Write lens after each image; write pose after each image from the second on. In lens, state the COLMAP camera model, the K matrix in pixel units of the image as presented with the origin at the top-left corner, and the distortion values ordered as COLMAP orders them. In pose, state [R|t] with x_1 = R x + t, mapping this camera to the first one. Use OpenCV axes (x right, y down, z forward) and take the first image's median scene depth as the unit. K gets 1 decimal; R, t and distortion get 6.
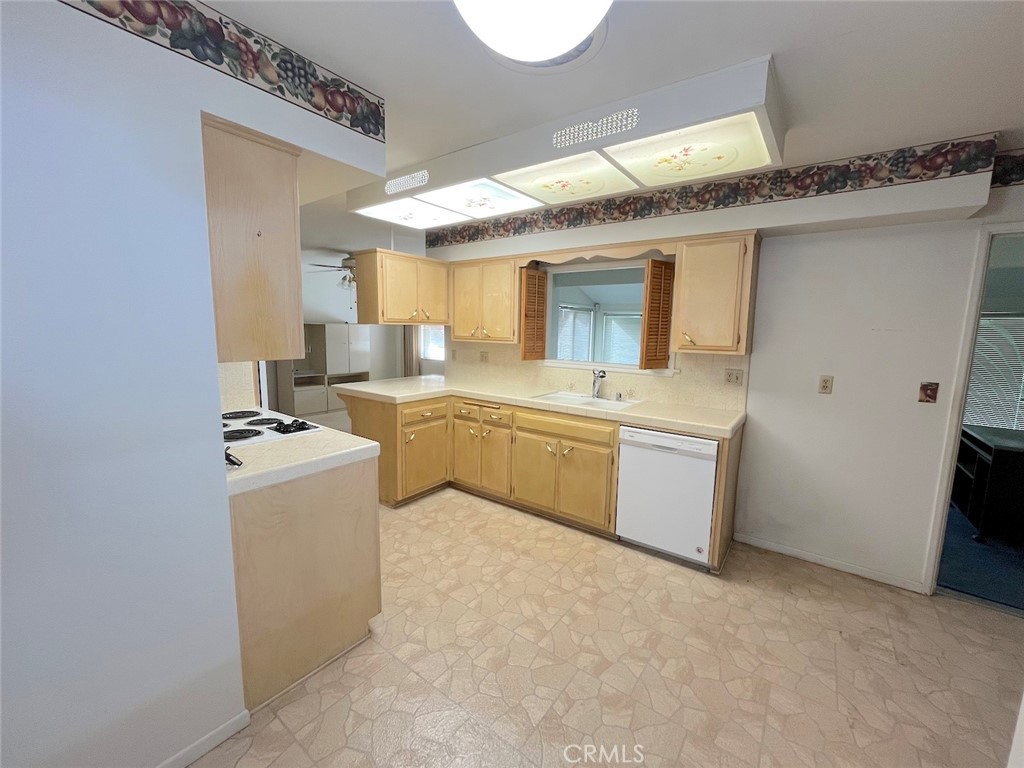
lens RADIAL K [[412.3, 0, 513.7], [0, 412.3, 381.4], [0, 0, 1]] dist [-0.001257, -0.001265]
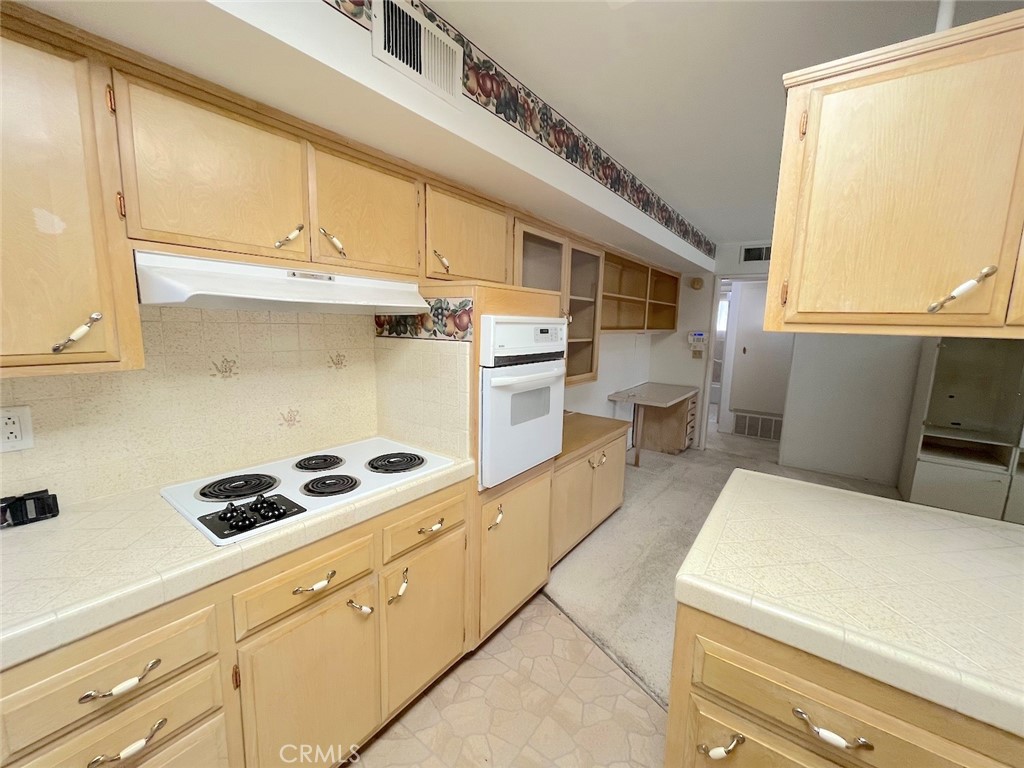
lens RADIAL K [[412.3, 0, 512.6], [0, 412.3, 381.8], [0, 0, 1]] dist [-0.001257, -0.001265]
pose [[0.006793, 0.122503, -0.992445, -0.014987], [-0.155714, 0.980491, 0.119962, -0.131006], [0.987779, 0.153723, 0.025736, 0.973061]]
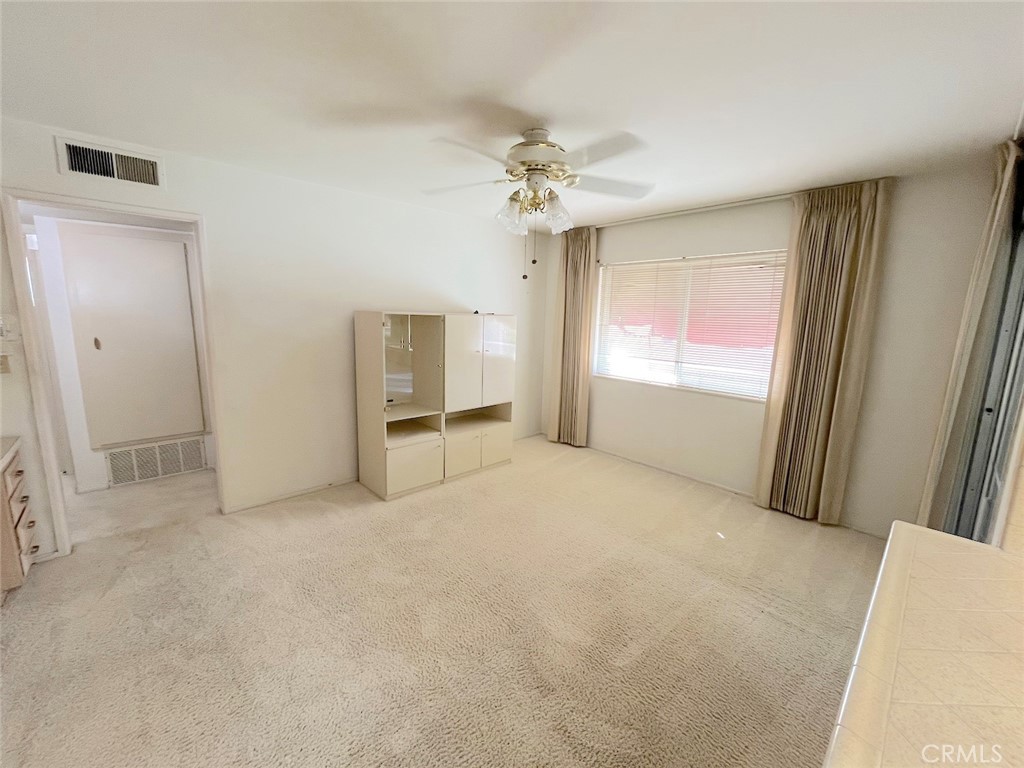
lens RADIAL K [[412.3, 0, 517.2], [0, 412.3, 380.7], [0, 0, 1]] dist [-0.001257, -0.001265]
pose [[0.983704, 0.031670, -0.176983, -0.642031], [-0.026650, 0.999174, 0.030669, -0.177235], [0.177808, -0.025452, 0.983736, 1.187123]]
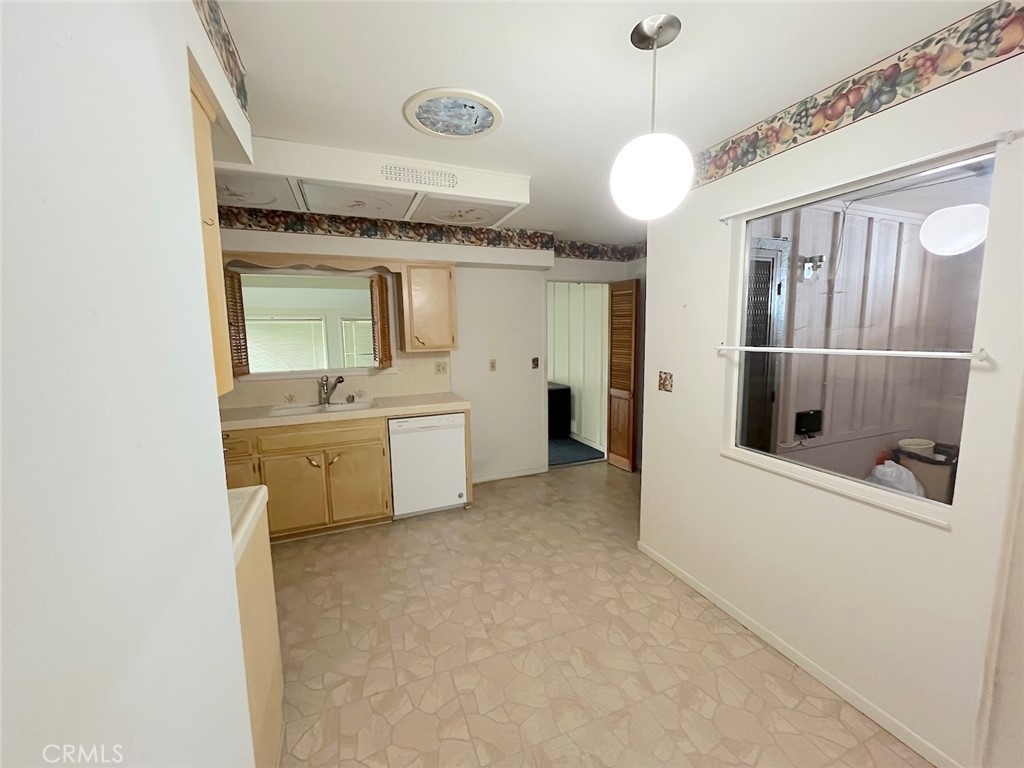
lens RADIAL K [[412.3, 0, 511.2], [0, 412.3, 381.4], [0, 0, 1]] dist [-0.001257, -0.001265]
pose [[0.520842, -0.132671, 0.843281, -0.498391], [0.138336, 0.987910, 0.069983, -0.029179], [-0.842370, 0.080206, 0.532898, 0.095262]]
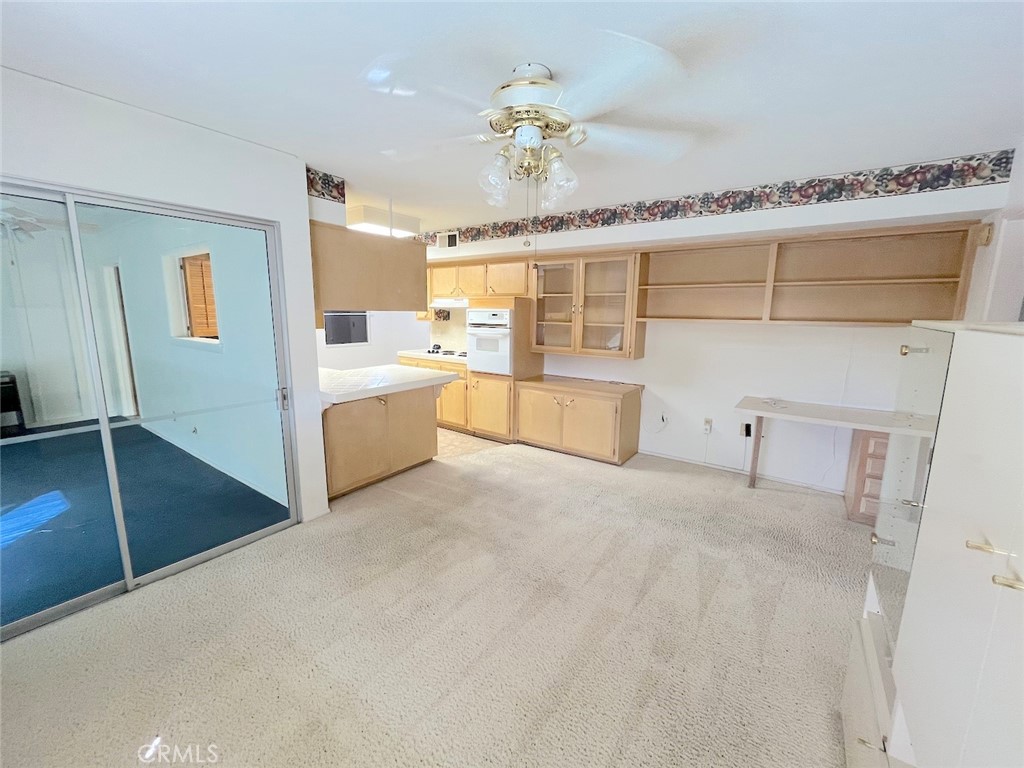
lens RADIAL K [[412.3, 0, 511.6], [0, 412.3, 380.3], [0, 0, 1]] dist [-0.001257, -0.001265]
pose [[-0.999316, -0.029410, -0.022429, -0.729380], [-0.034685, 0.955727, 0.292203, -0.363812], [0.012843, 0.292781, -0.956093, 2.618938]]
